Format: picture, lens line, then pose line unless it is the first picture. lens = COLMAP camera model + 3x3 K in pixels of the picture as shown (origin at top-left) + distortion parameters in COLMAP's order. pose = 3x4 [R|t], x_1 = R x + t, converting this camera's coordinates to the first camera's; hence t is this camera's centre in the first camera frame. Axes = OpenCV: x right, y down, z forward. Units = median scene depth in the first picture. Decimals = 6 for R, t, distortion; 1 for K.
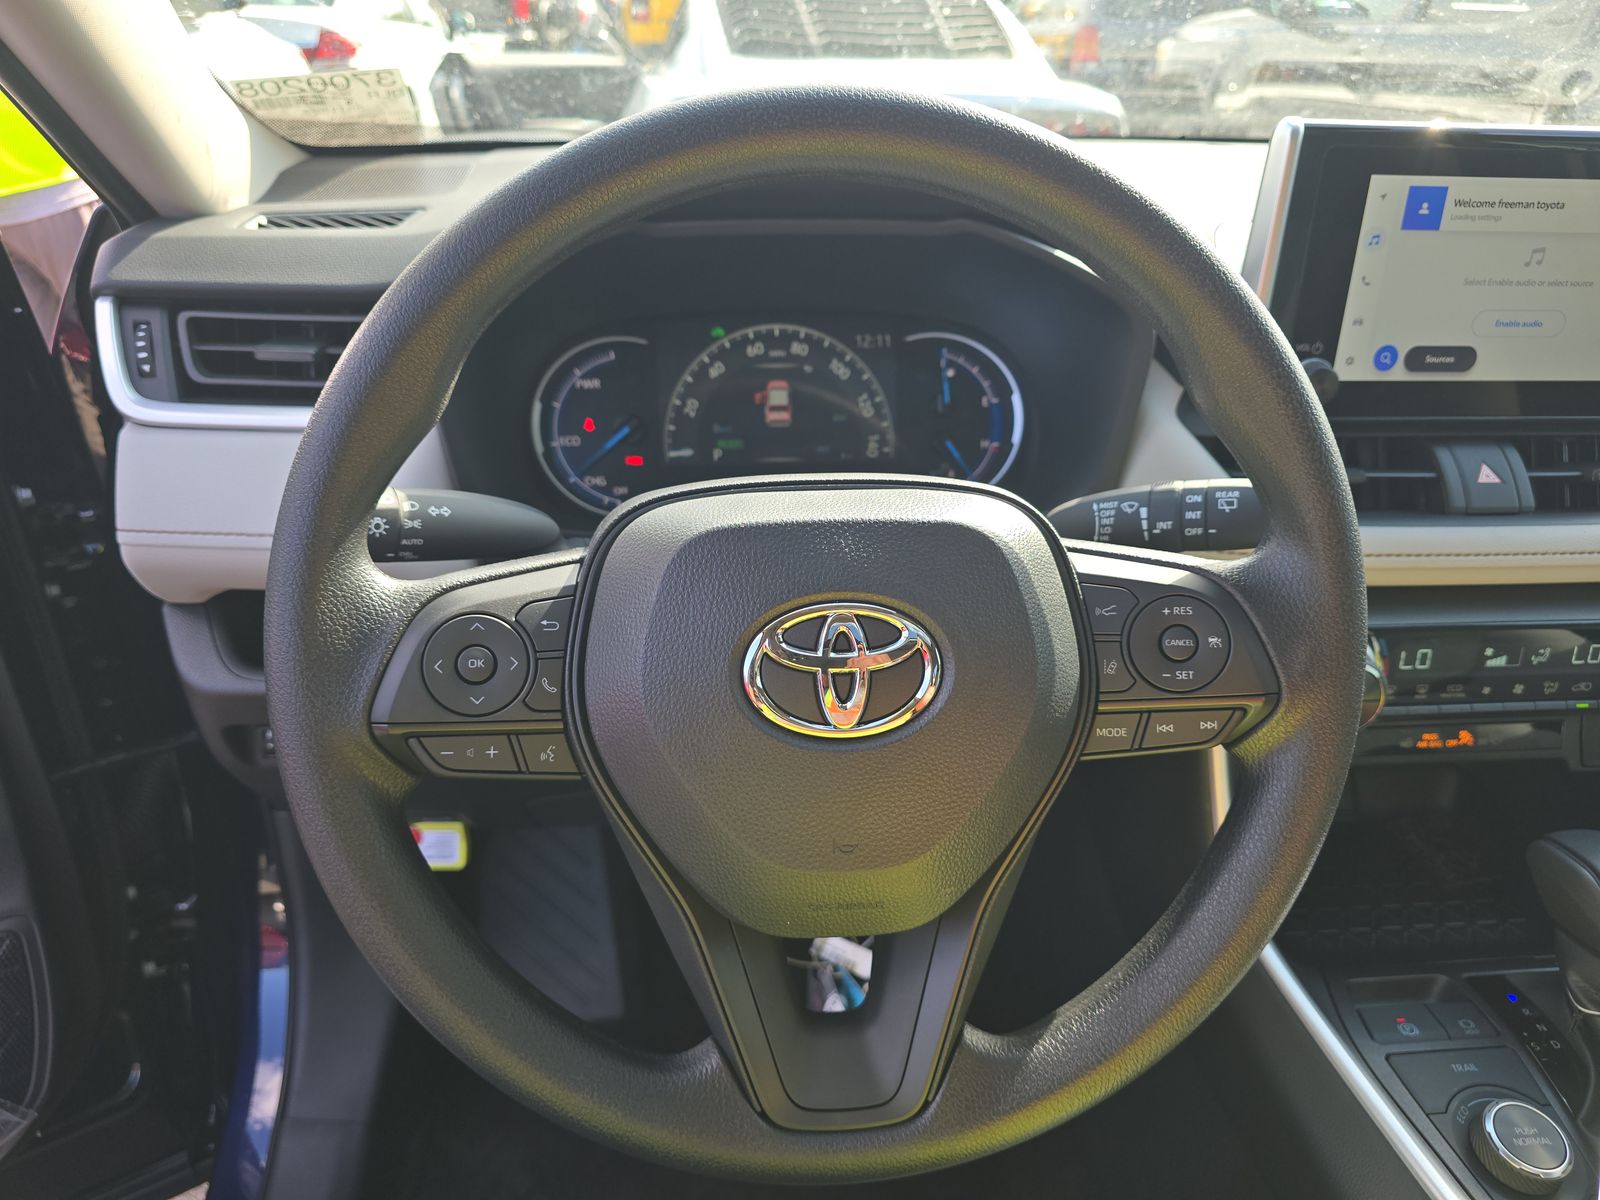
lens RADIAL K [[1083.5, 0, 806.4], [0, 1083.5, 593.7], [0, 0, 1]] dist [0.033726, -0.026992]
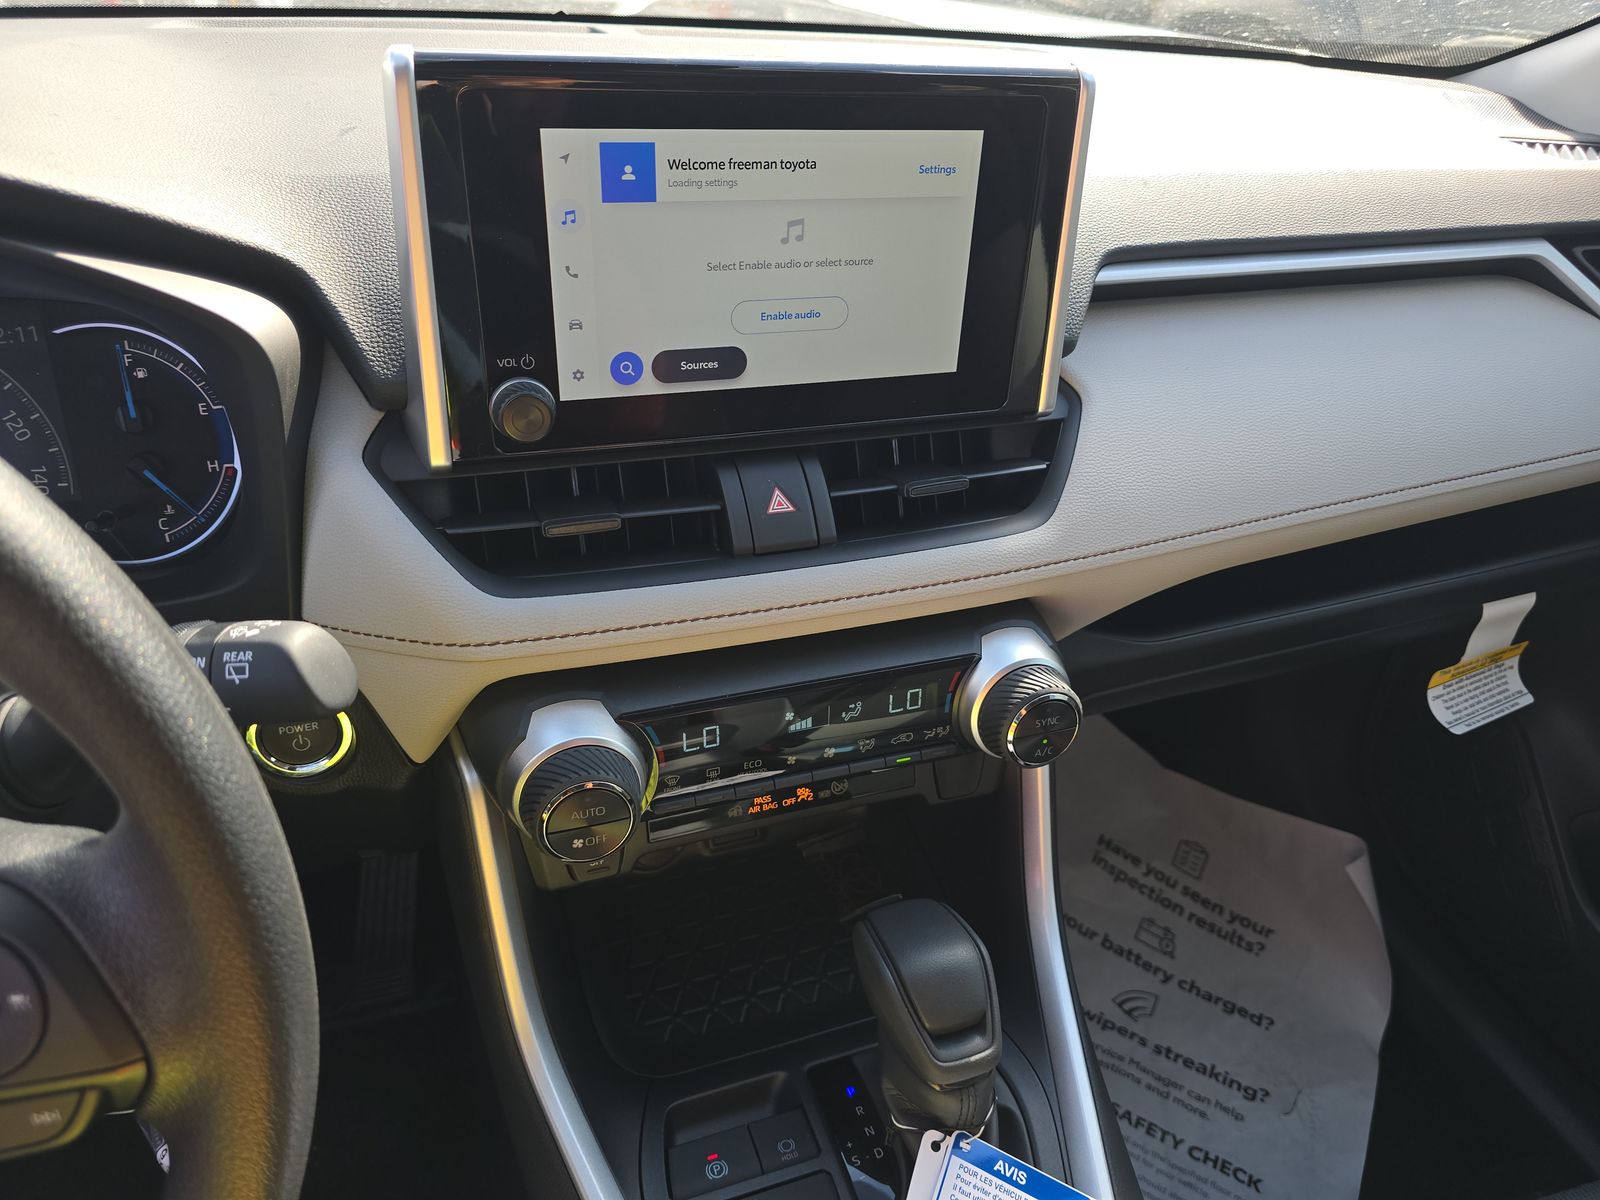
lens RADIAL K [[1083.5, 0, 769.7], [0, 1083.5, 595.1], [0, 0, 1]] dist [0.033726, -0.026992]
pose [[0.970746, -0.100845, 0.217903, 0.421184], [0.071133, 0.987572, 0.140149, -0.149397], [-0.229328, -0.120549, 0.965855, 0.207282]]
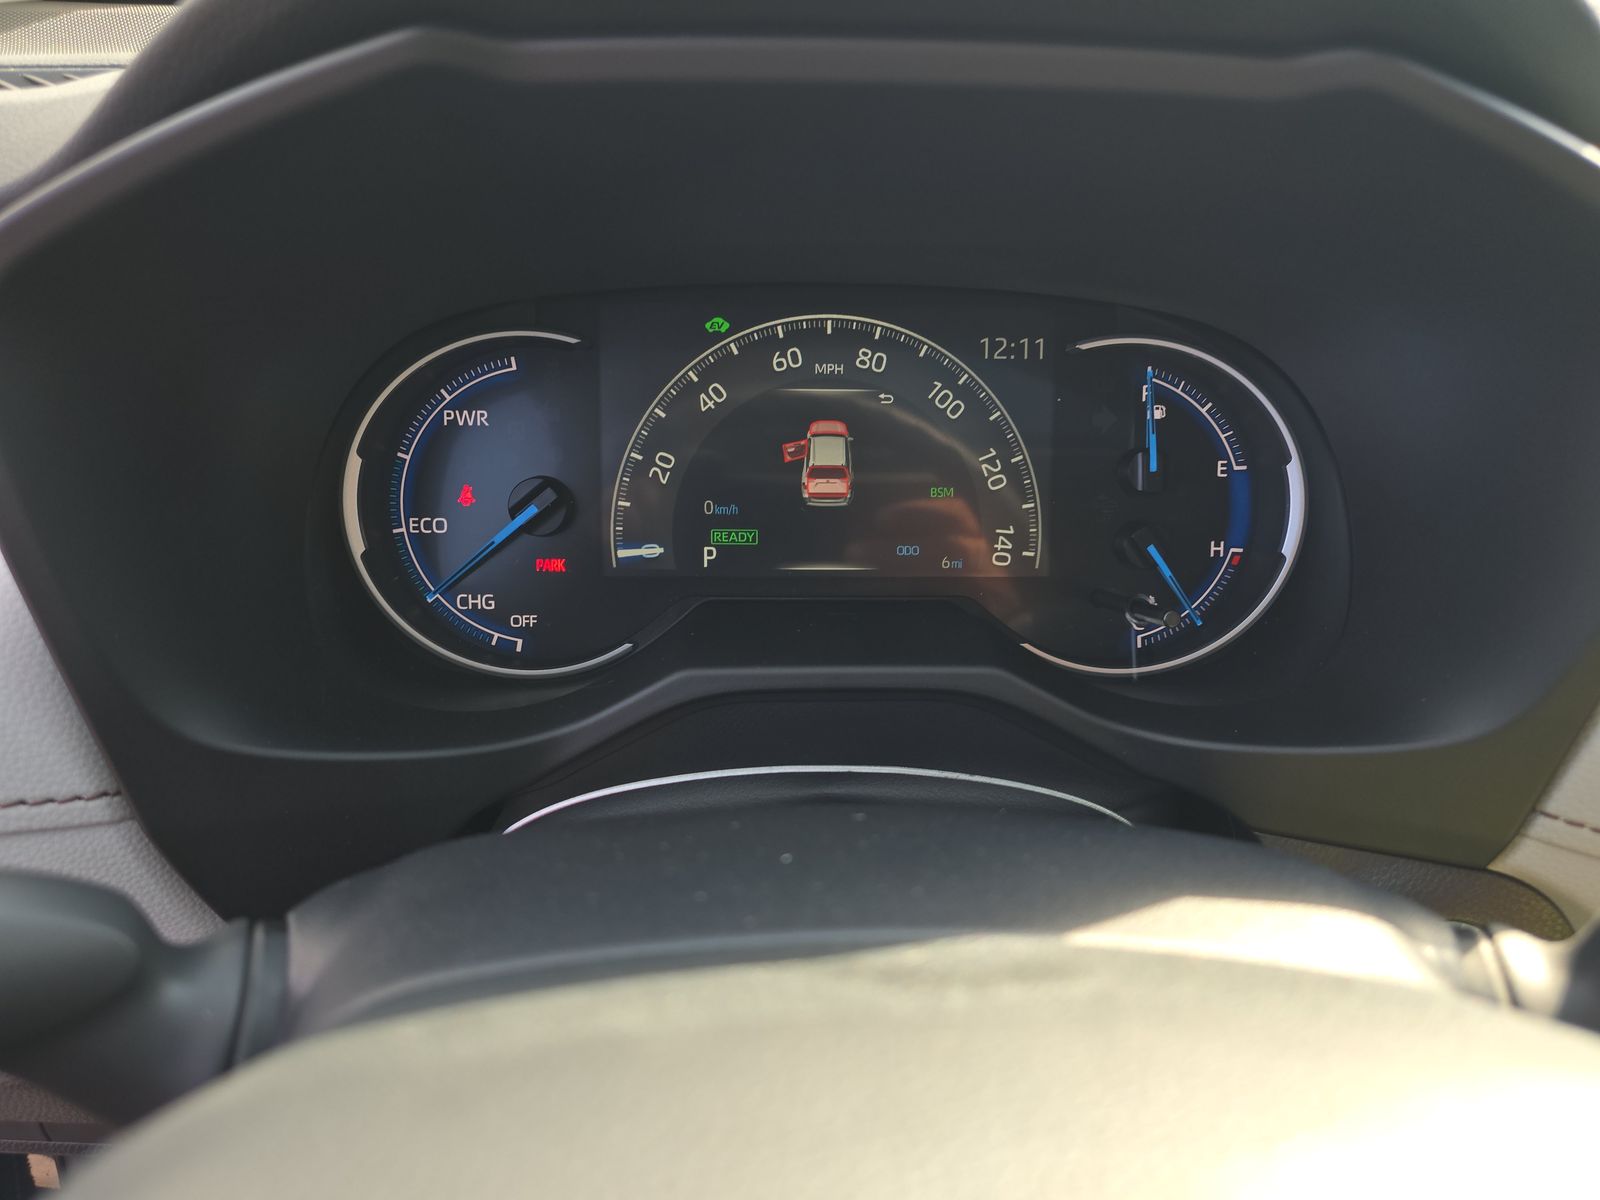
lens RADIAL K [[1083.5, 0, 797.3], [0, 1083.5, 595.5], [0, 0, 1]] dist [0.033726, -0.026992]
pose [[0.998260, 0.037131, -0.045799, -0.015910], [-0.036060, 0.999062, 0.023995, -0.140428], [0.046647, -0.022302, 0.998662, 0.537559]]
